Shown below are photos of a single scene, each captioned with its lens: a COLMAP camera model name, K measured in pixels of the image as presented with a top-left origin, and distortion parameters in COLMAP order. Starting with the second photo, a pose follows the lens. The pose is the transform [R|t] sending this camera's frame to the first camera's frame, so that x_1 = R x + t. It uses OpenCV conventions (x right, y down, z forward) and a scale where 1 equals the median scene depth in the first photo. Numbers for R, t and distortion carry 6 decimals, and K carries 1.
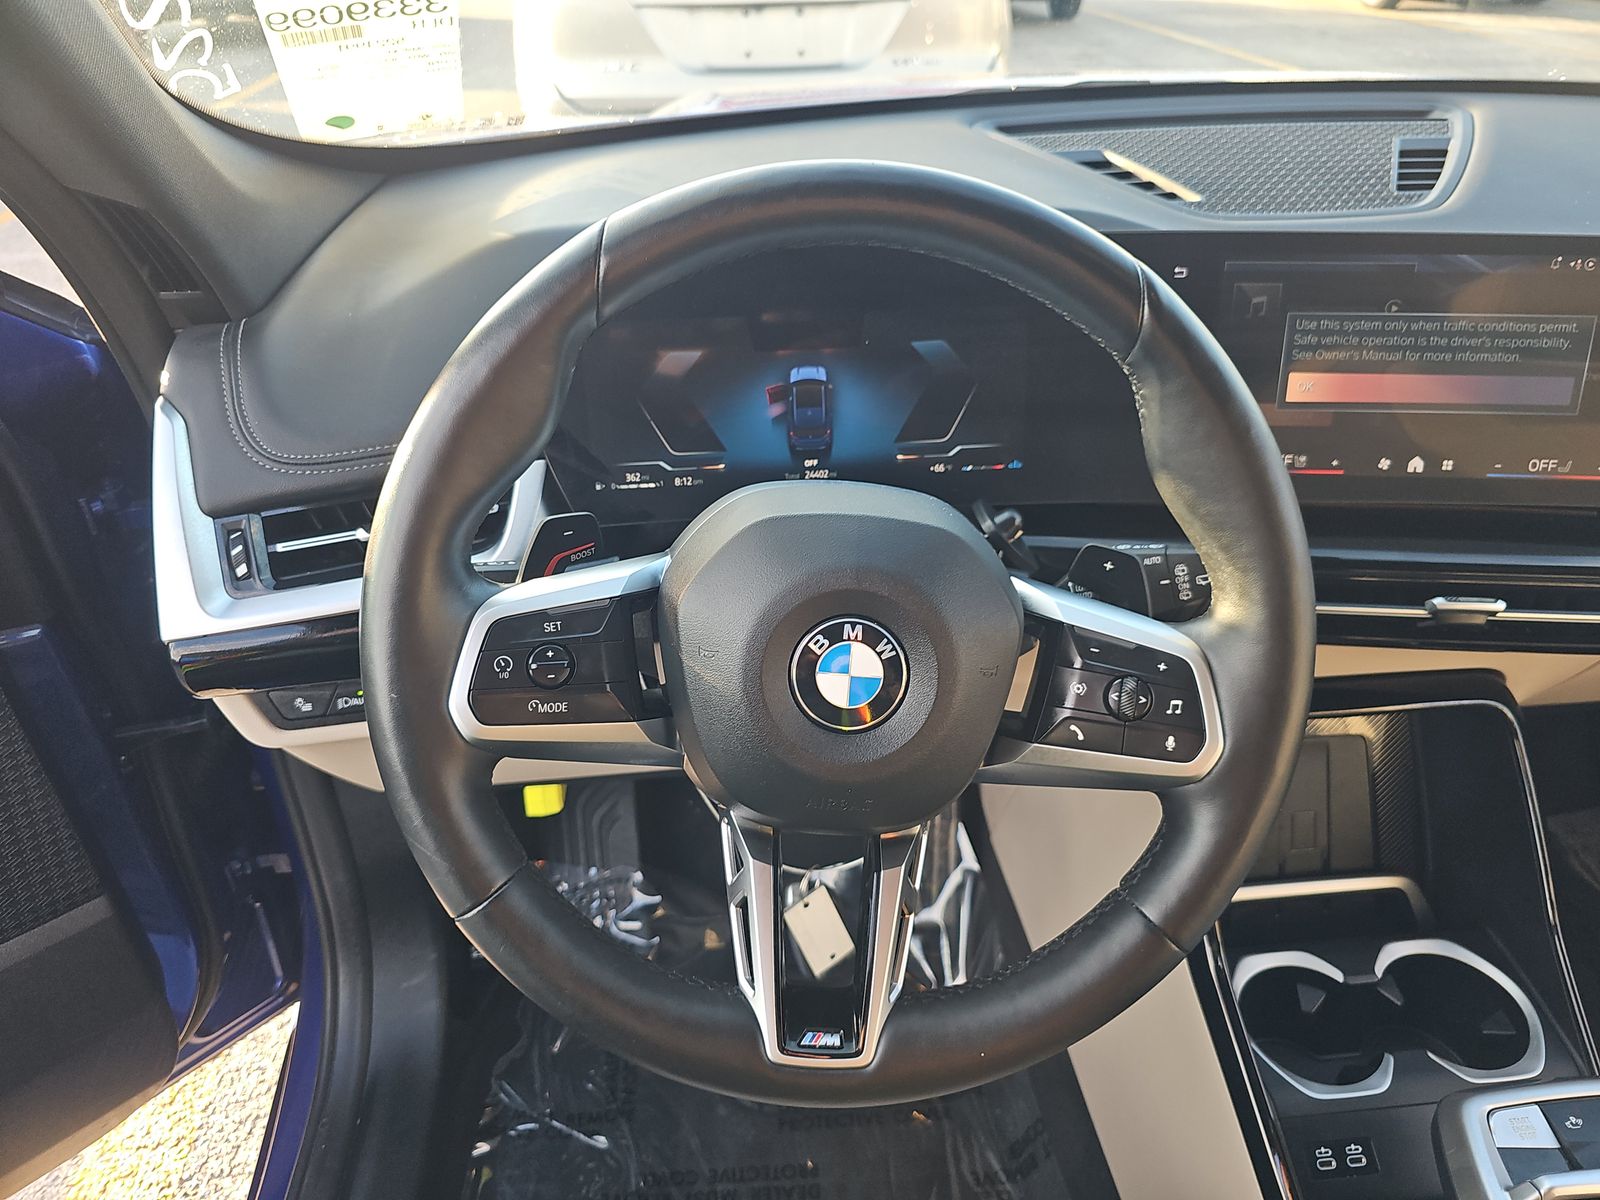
lens RADIAL K [[1077.0, 0, 798.9], [0, 1077.0, 613.8], [0, 0, 1]] dist [0.028393, -0.035158]
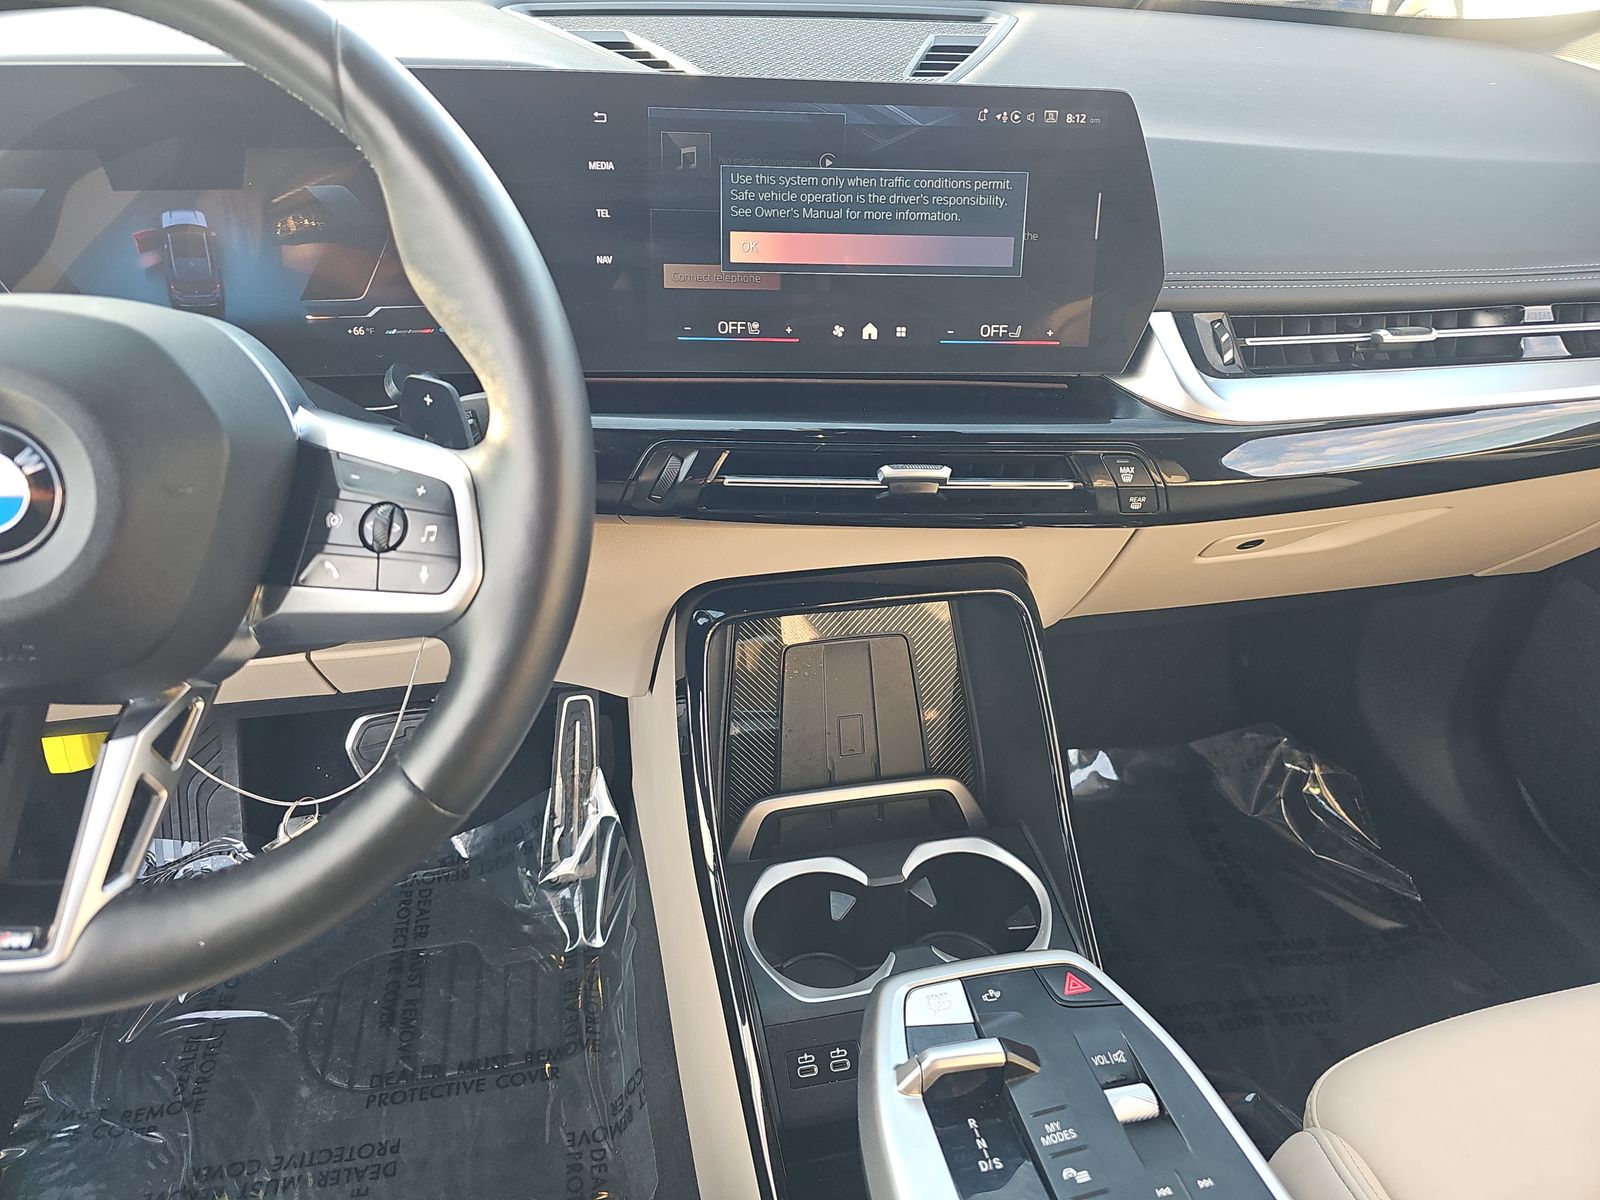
lens RADIAL K [[1065.8, 0, 800.0], [0, 1065.8, 600.0], [0, 0, 1]] dist [0.048070, -0.046799]
pose [[0.992002, -0.025807, 0.123554, 0.390474], [0.028120, 0.999460, -0.017017, 0.118613], [-0.123048, 0.020355, 0.992192, 0.066940]]
